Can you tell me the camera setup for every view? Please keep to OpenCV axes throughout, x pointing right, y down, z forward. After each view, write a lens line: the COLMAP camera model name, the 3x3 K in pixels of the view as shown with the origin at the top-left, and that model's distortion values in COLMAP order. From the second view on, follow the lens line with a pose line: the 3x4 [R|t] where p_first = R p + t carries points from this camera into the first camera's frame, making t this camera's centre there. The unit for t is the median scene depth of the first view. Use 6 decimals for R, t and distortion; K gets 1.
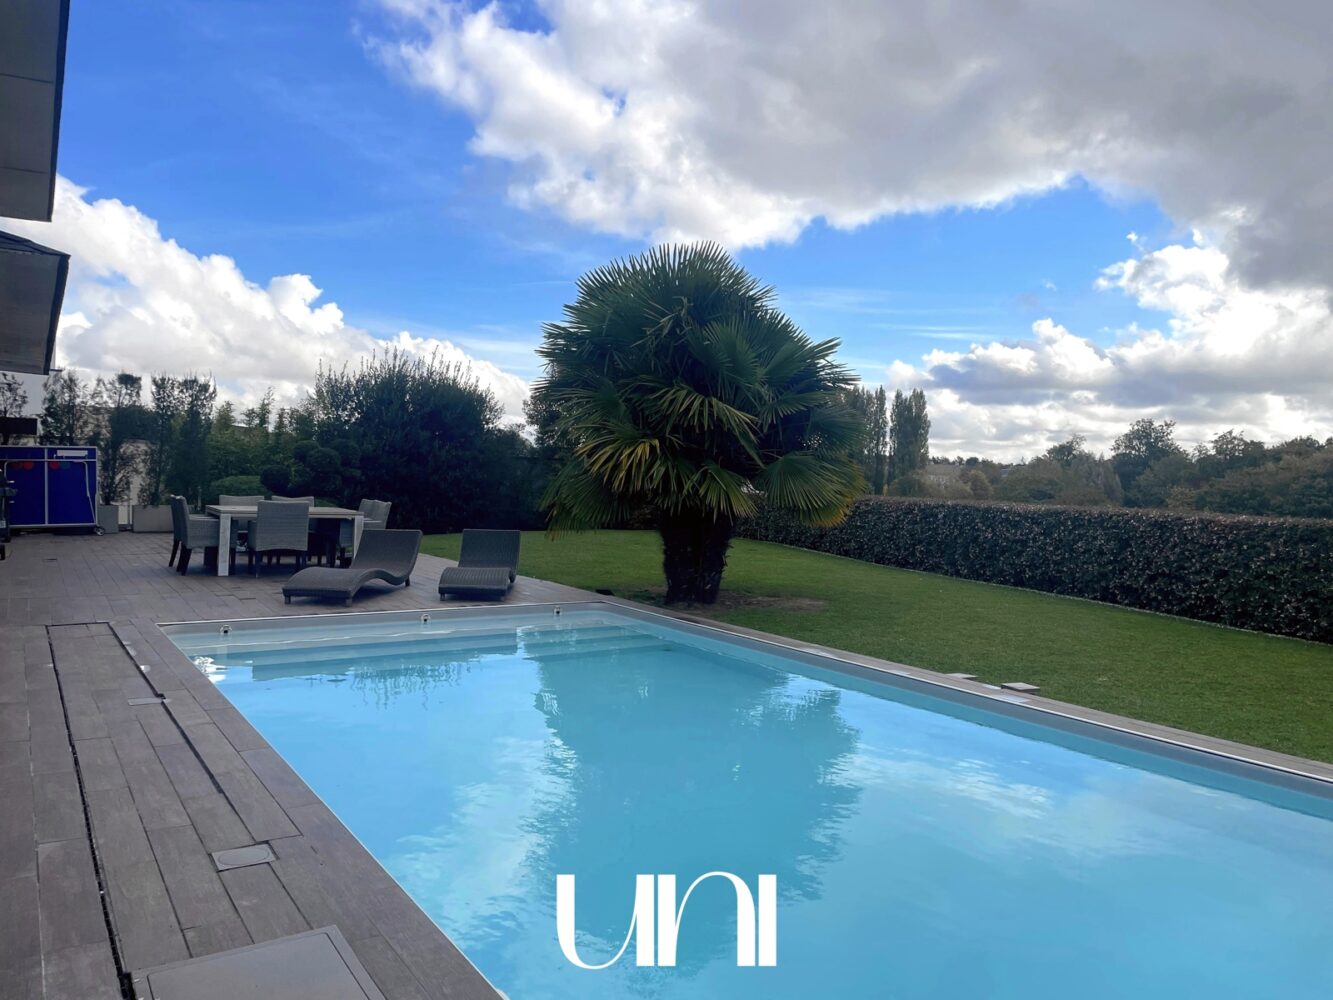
lens RADIAL K [[1007.1, 0, 676.9], [0, 1007.1, 488.1], [0, 0, 1]] dist [-0.006863, -0.008113]
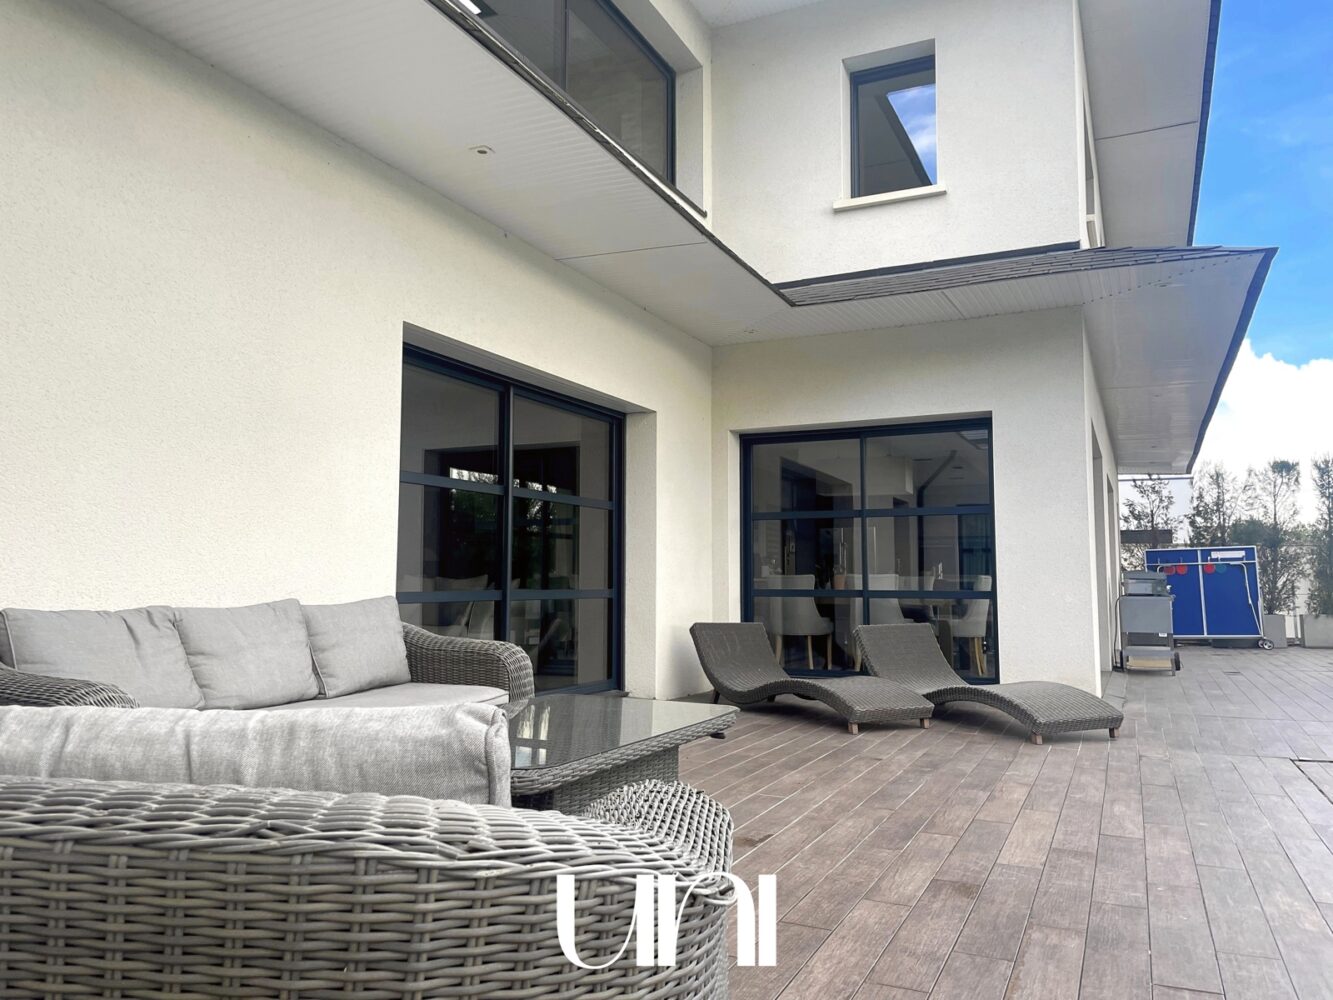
lens RADIAL K [[1007.1, 0, 670.2], [0, 1007.1, 523.8], [0, 0, 1]] dist [-0.006863, -0.008113]
pose [[0.532362, -0.084396, -0.842300, -0.117665], [0.007557, 0.995452, -0.094965, 0.017175], [0.846483, 0.044191, 0.530578, 0.119830]]
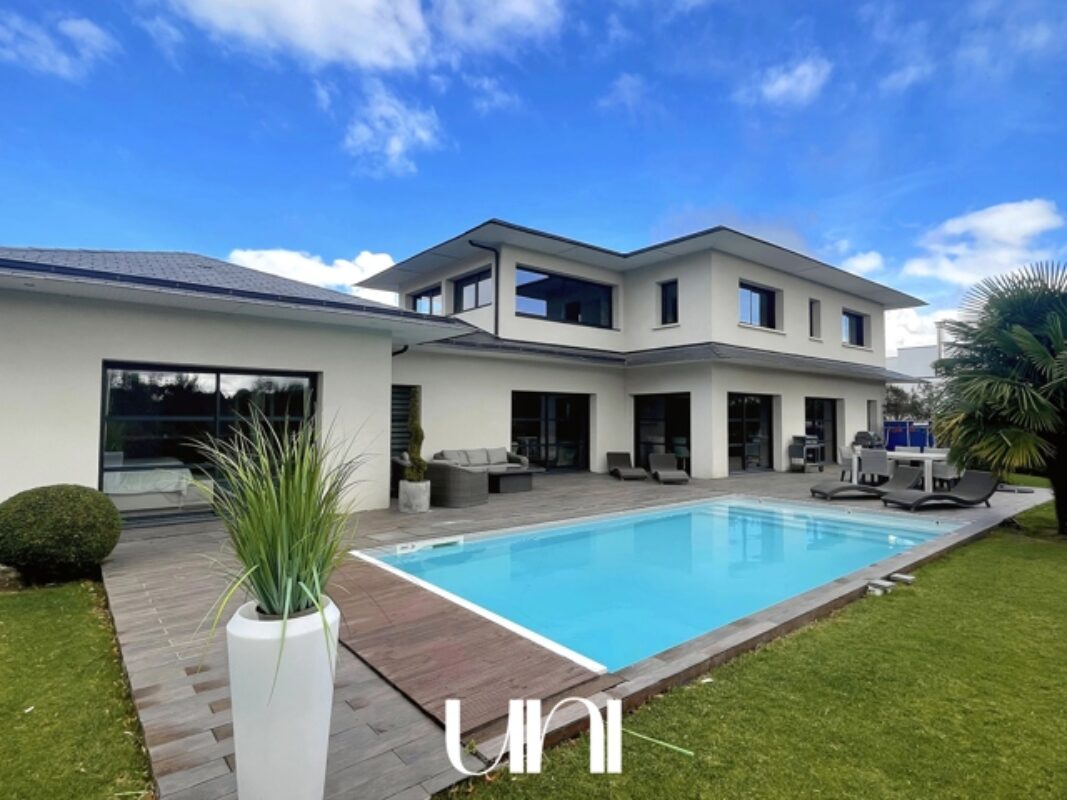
lens RADIAL K [[568.9, 0, 534.6], [0, 568.9, 395.8], [0, 0, 1]] dist [-0.020236, -0.000624]
pose [[0.092405, -0.073650, -0.992994, 0.379149], [-0.010021, 0.997141, -0.074891, -0.000147], [0.995671, 0.016871, 0.091403, 0.162051]]
